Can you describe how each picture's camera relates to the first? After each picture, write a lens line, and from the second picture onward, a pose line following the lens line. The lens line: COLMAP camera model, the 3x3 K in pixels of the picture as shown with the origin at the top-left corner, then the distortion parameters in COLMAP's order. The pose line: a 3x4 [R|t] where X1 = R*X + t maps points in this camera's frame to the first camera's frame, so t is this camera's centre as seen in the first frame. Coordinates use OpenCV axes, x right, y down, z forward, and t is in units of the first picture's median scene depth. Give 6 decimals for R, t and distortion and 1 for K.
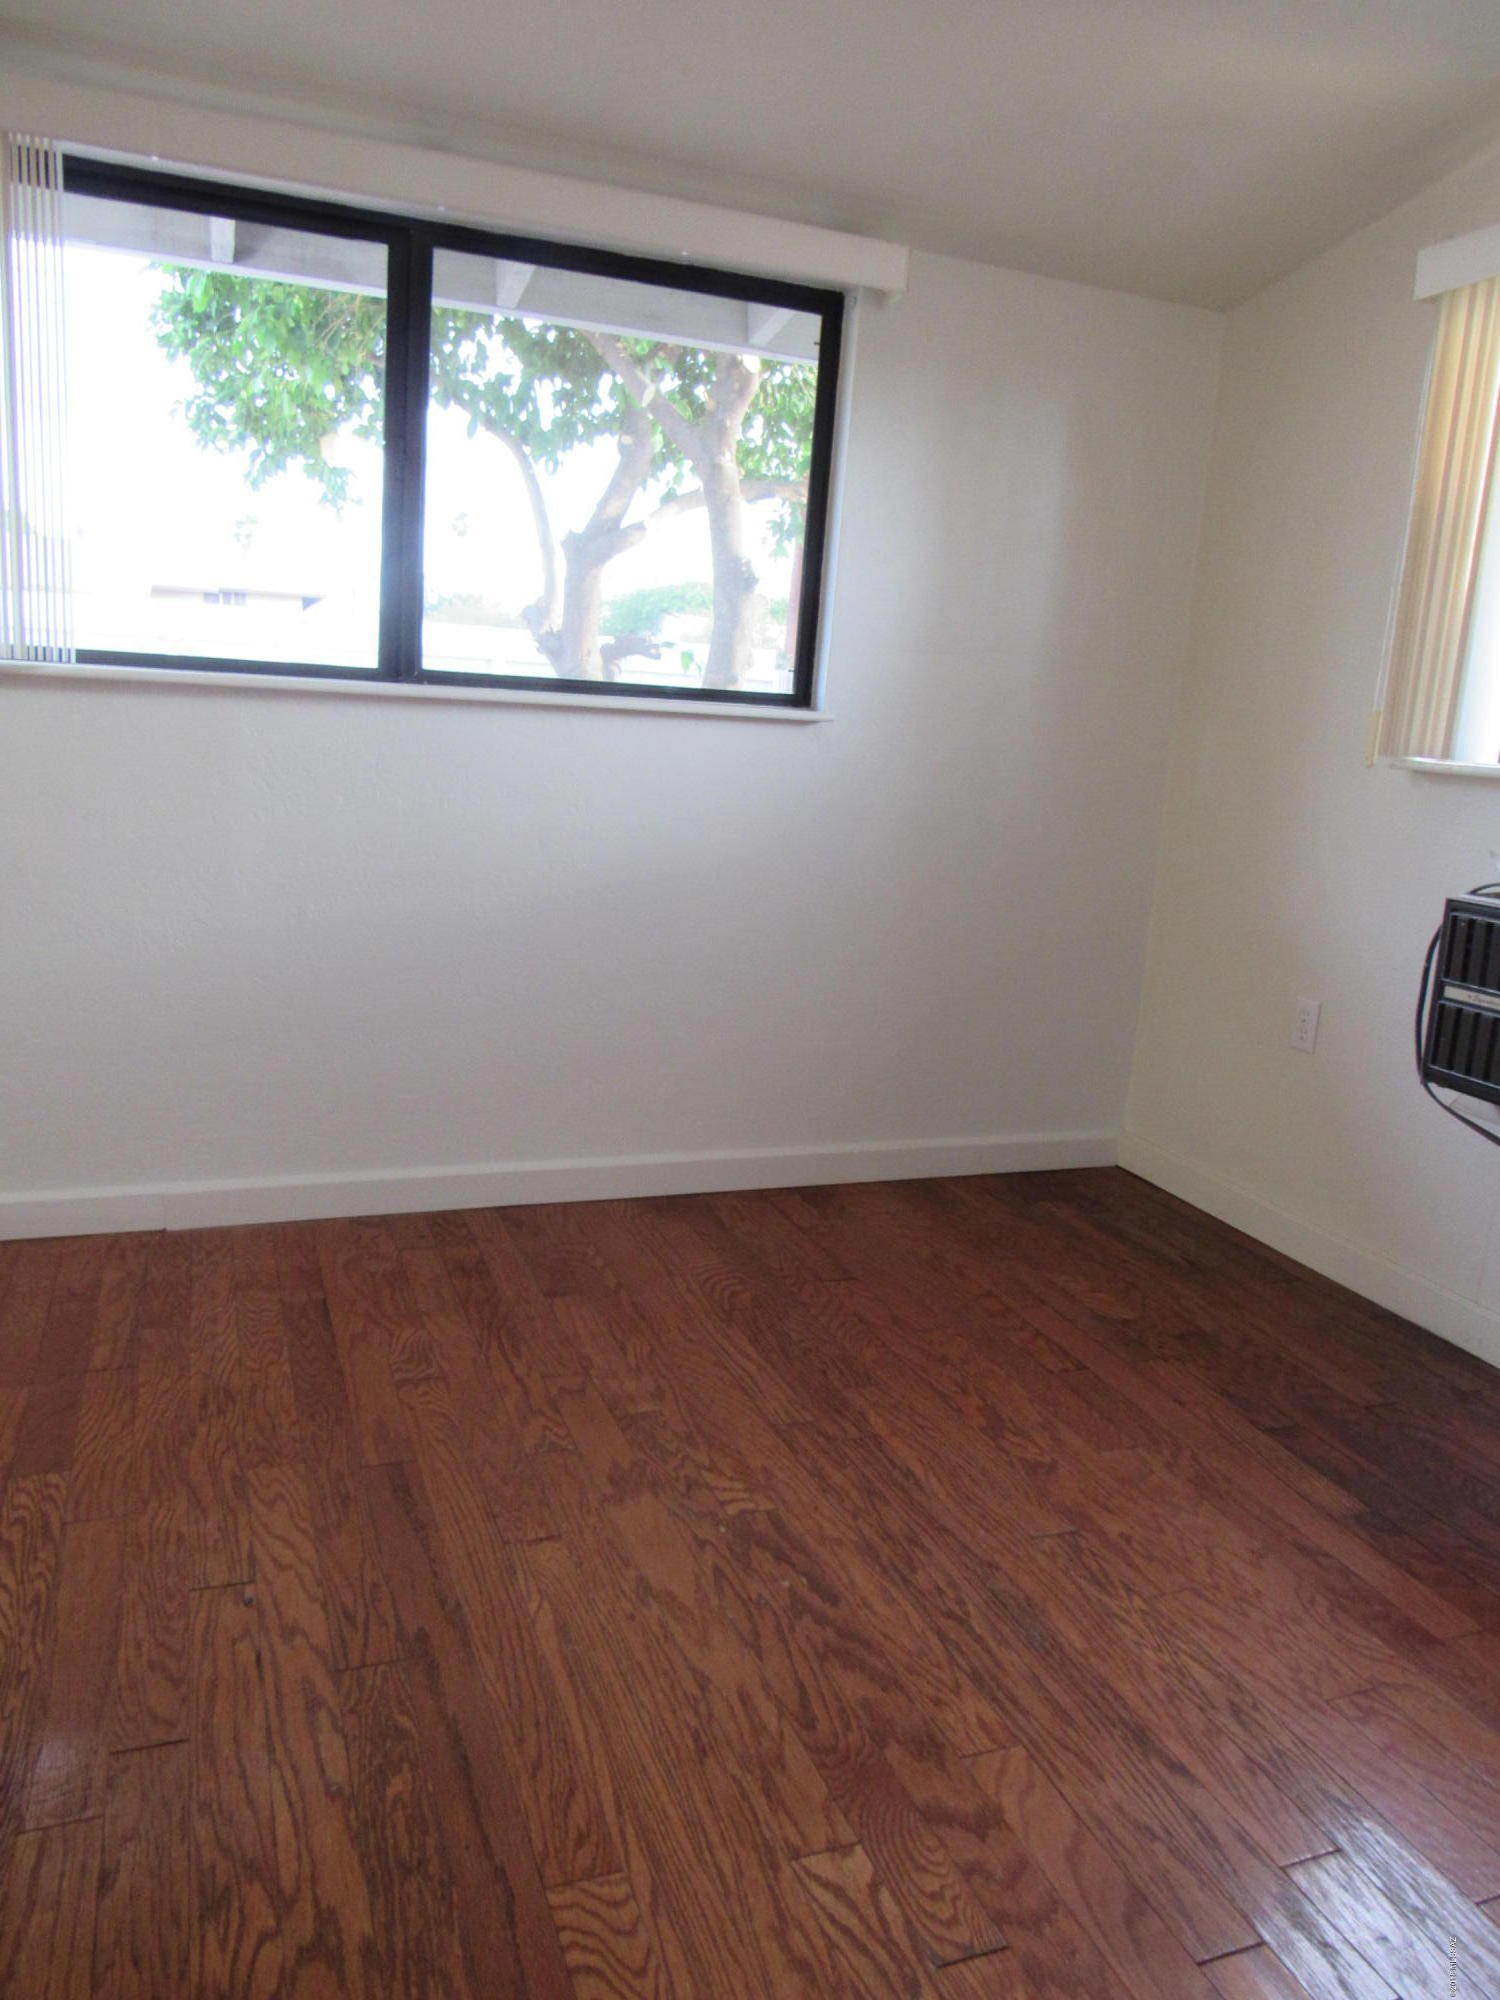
lens RADIAL K [[1437.2, 0, 744.0], [0, 1437.2, 1000.0], [0, 0, 1]] dist [-0.026468, 0.010161]
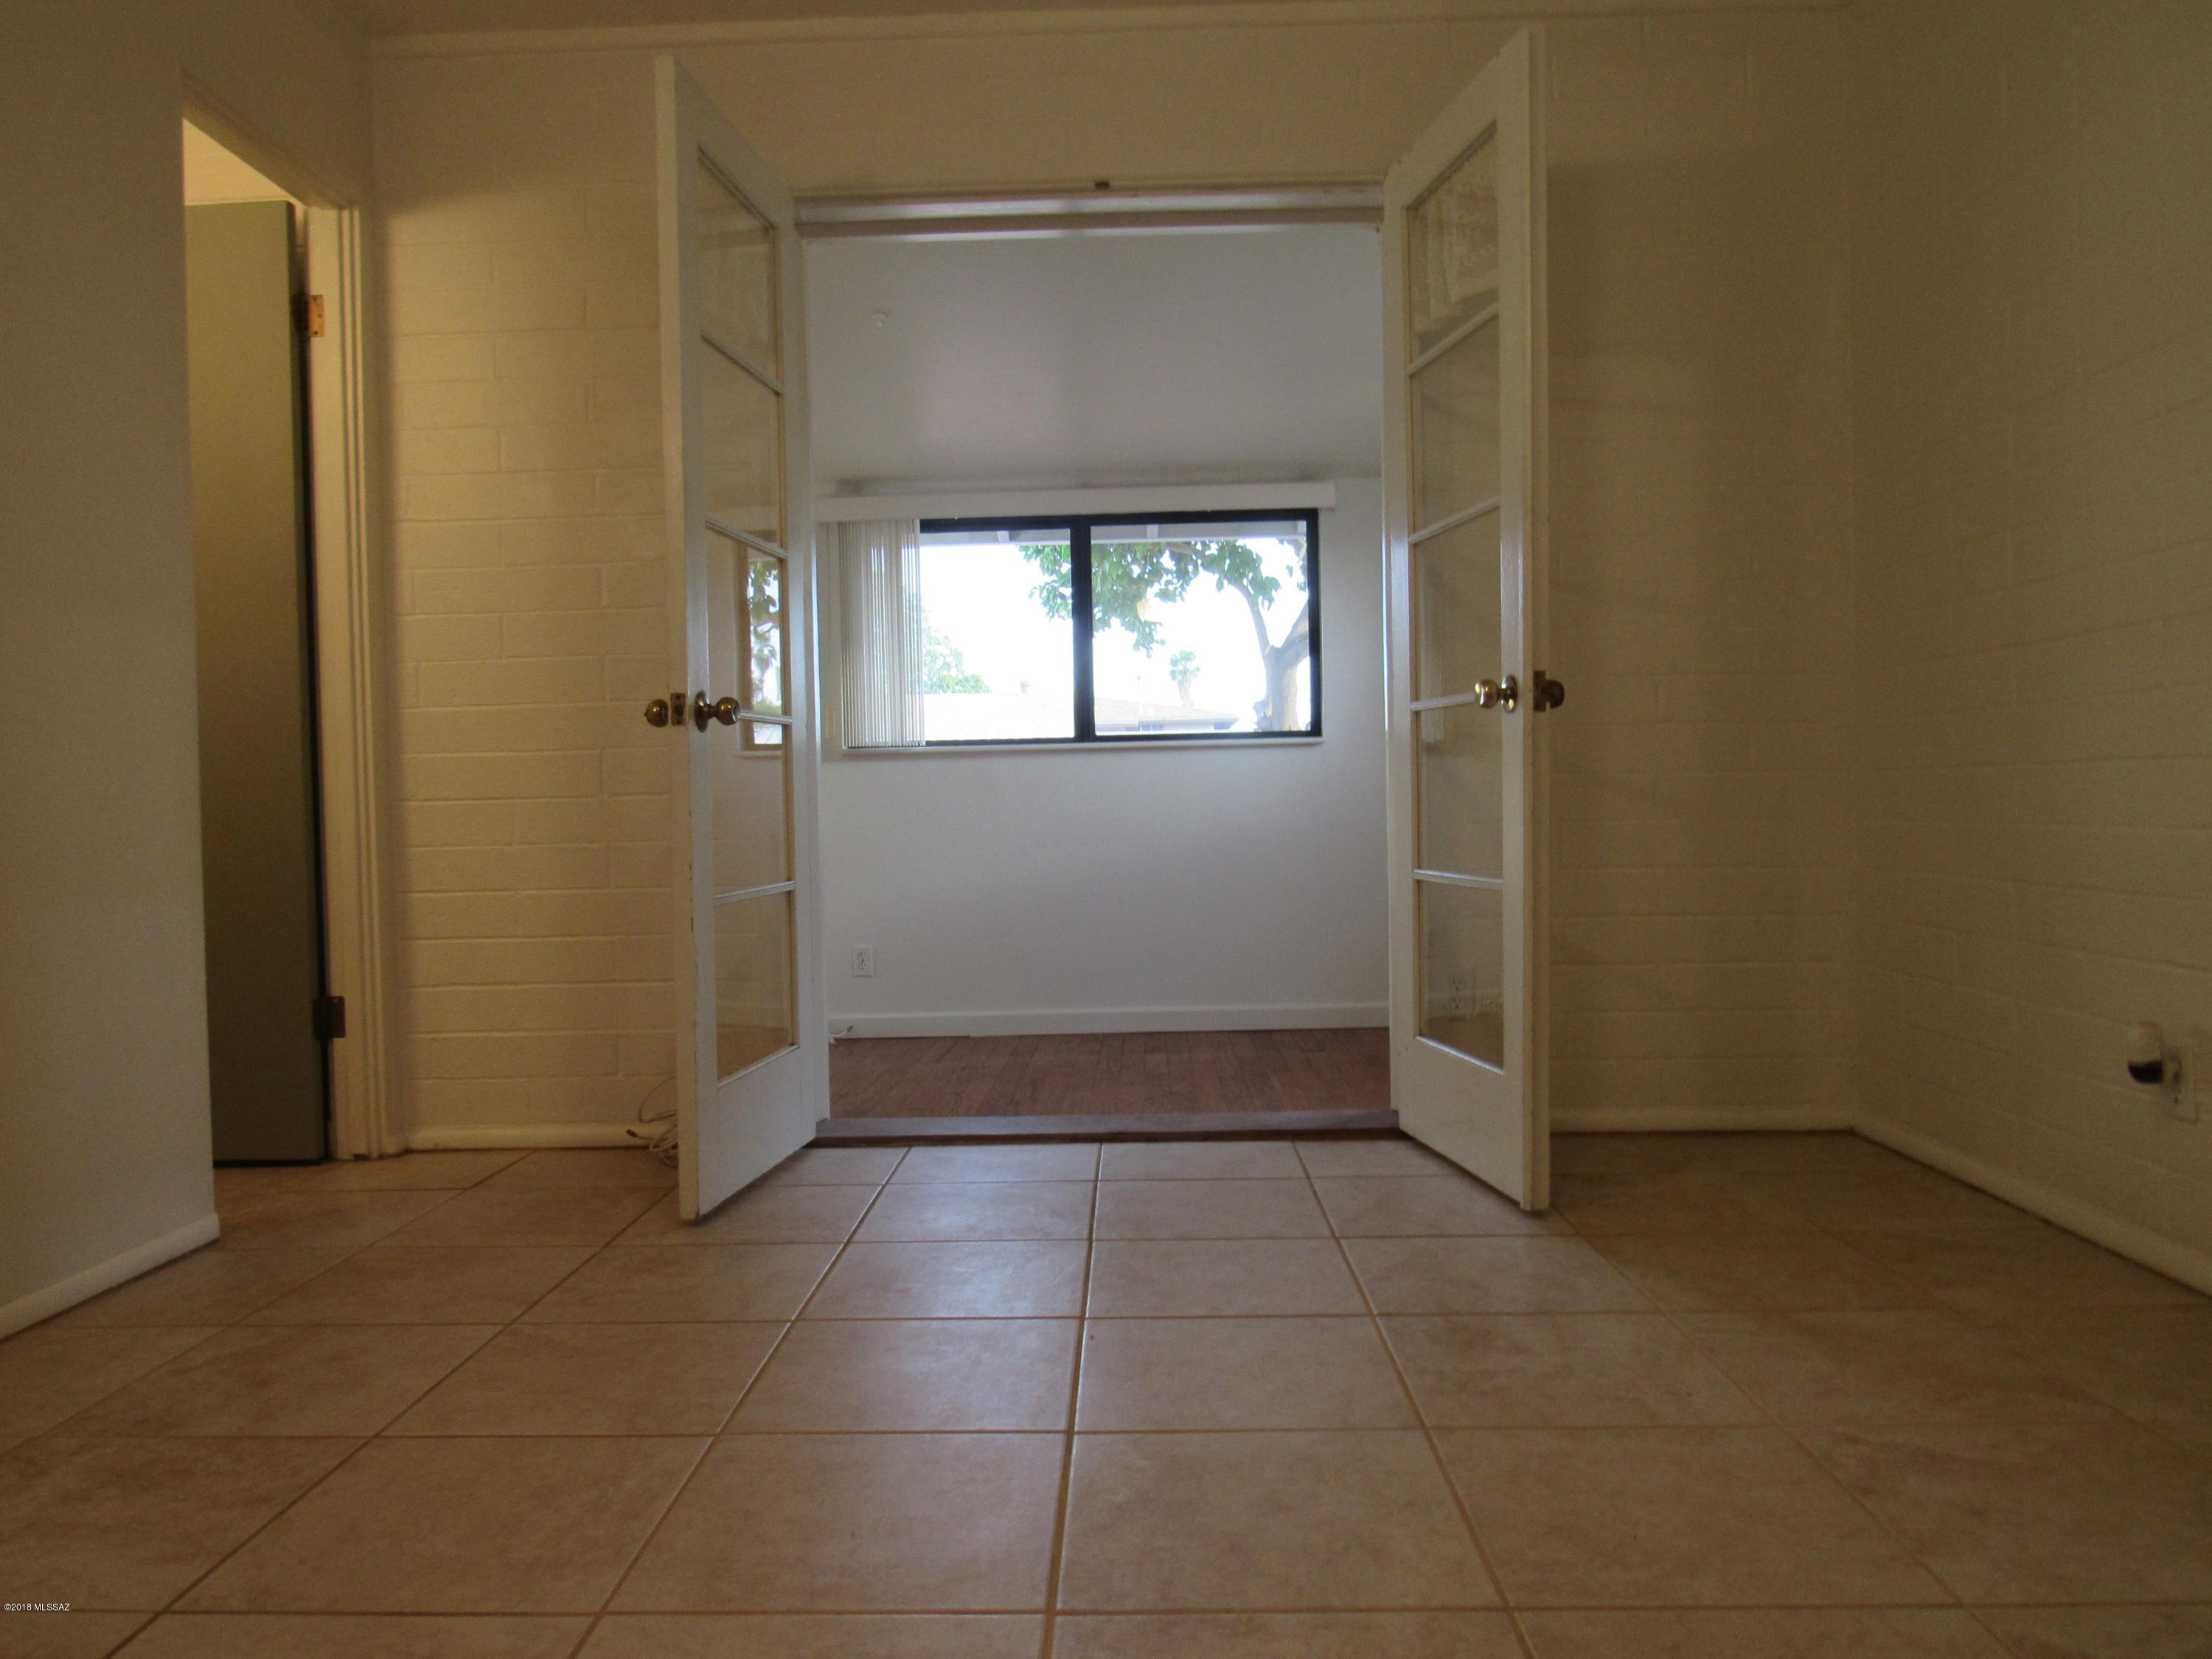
lens RADIAL K [[1589.5, 0, 1088.1], [0, 1589.5, 826.7], [0, 0, 1]] dist [-0.026468, 0.010161]
pose [[0.927503, -0.079225, -0.365324, 0.928526], [0.003422, 0.979042, -0.203629, 0.558898], [0.373800, 0.187616, 0.908336, -1.567659]]
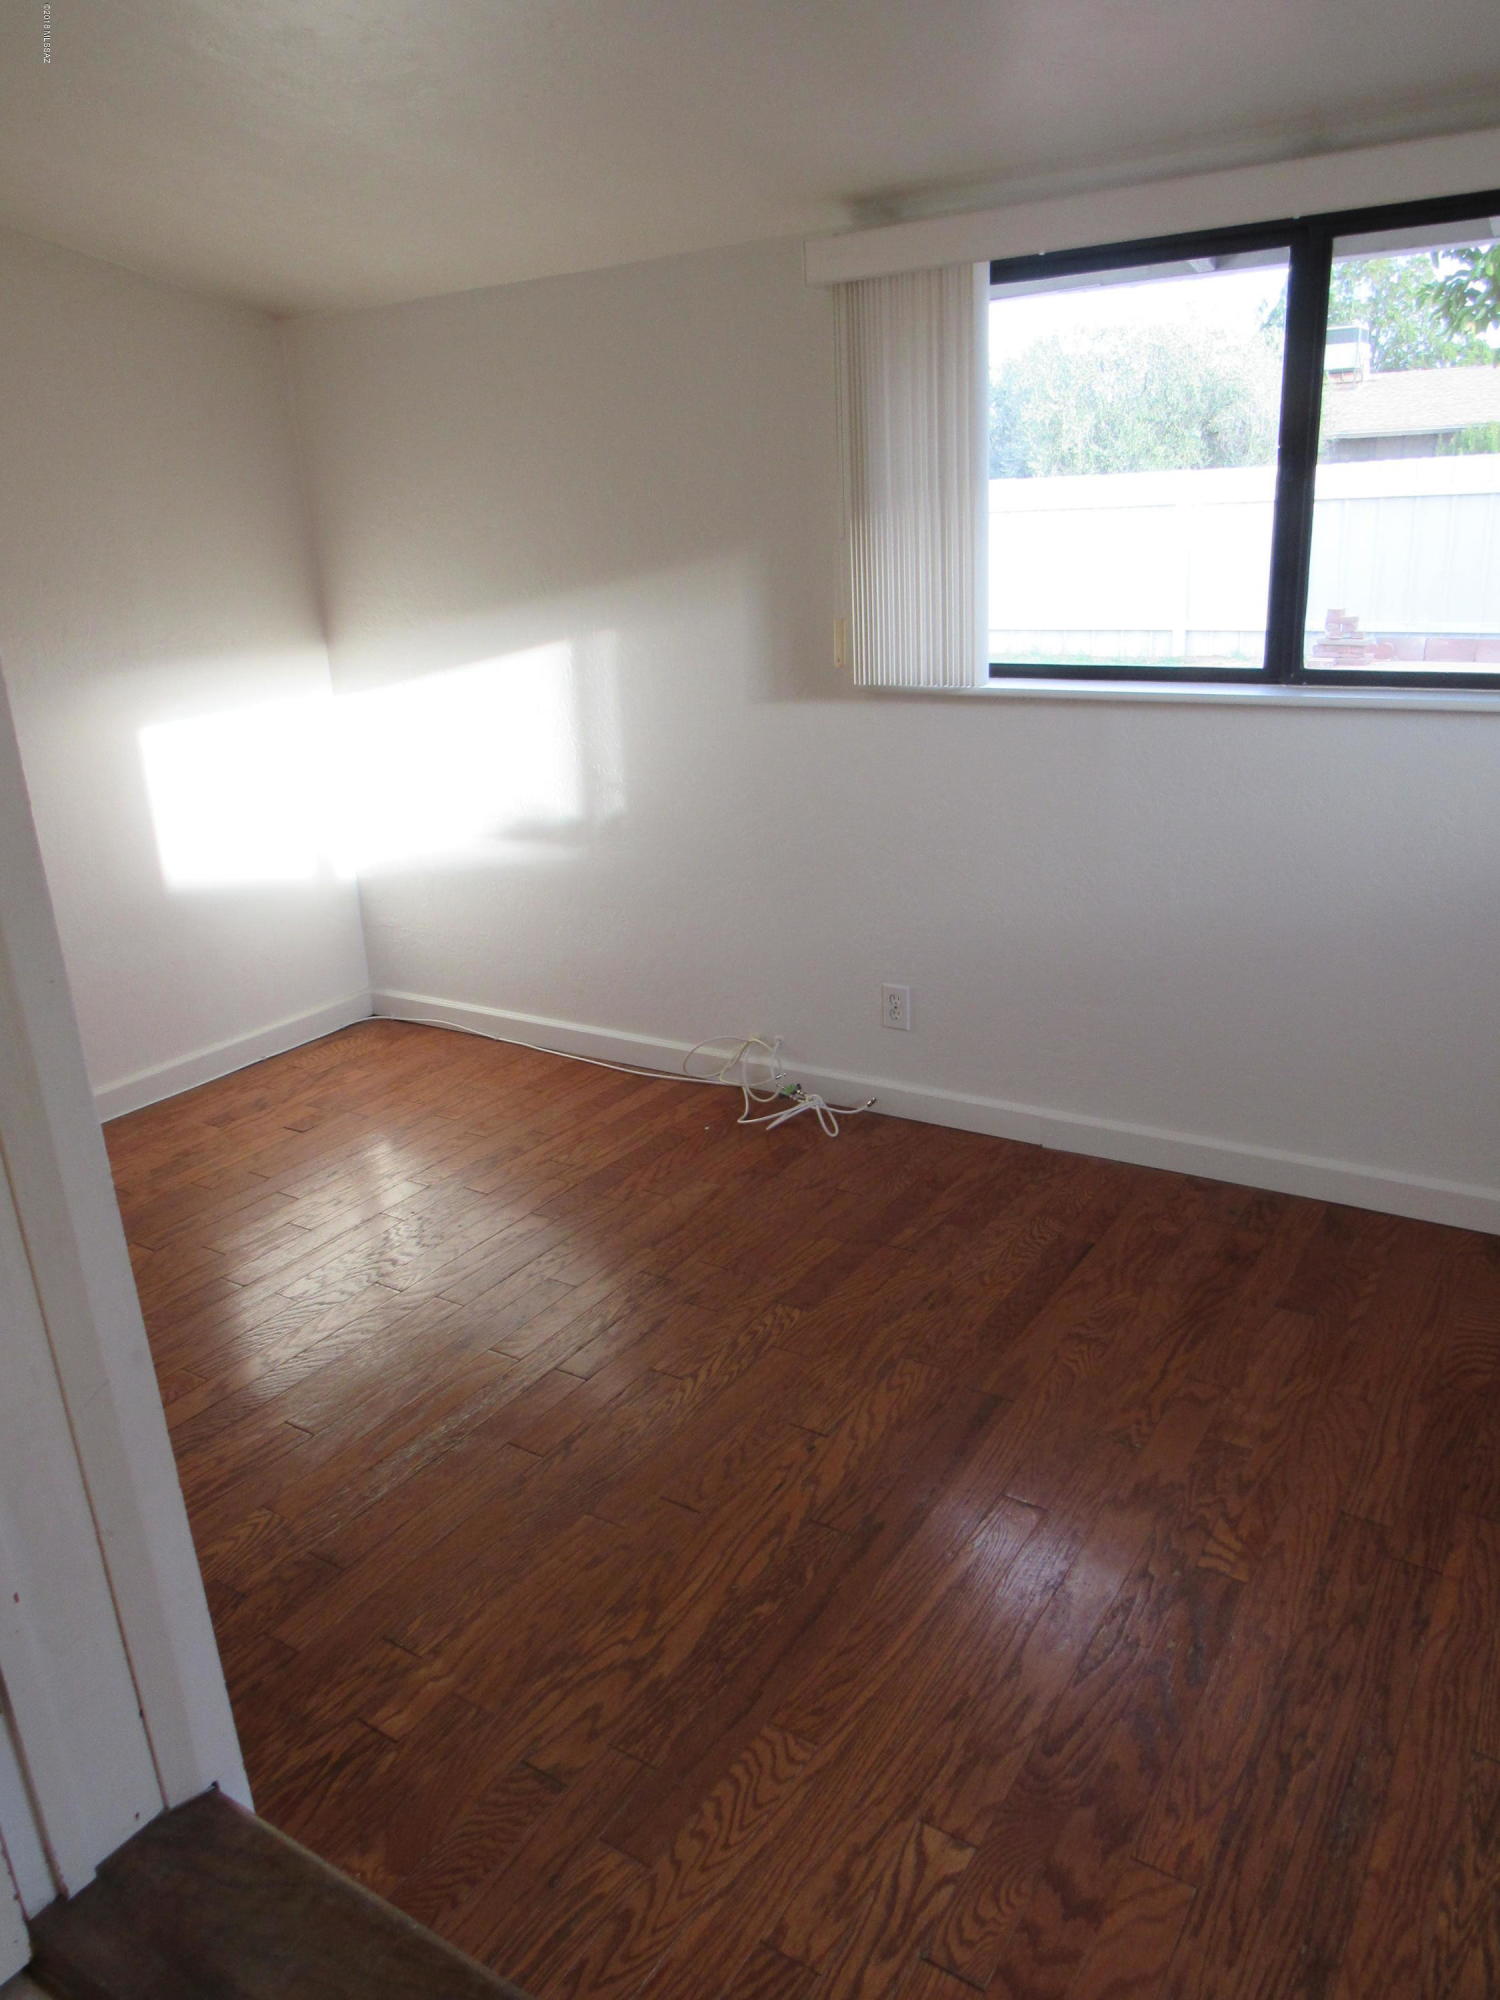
lens RADIAL K [[1437.2, 0, 744.0], [0, 1437.2, 1000.0], [0, 0, 1]] dist [-0.026468, 0.010161]
pose [[0.592019, 0.173560, -0.787014, 0.666210], [-0.082562, 0.984459, 0.154997, -0.224200], [0.801684, -0.026784, 0.597147, 0.146674]]
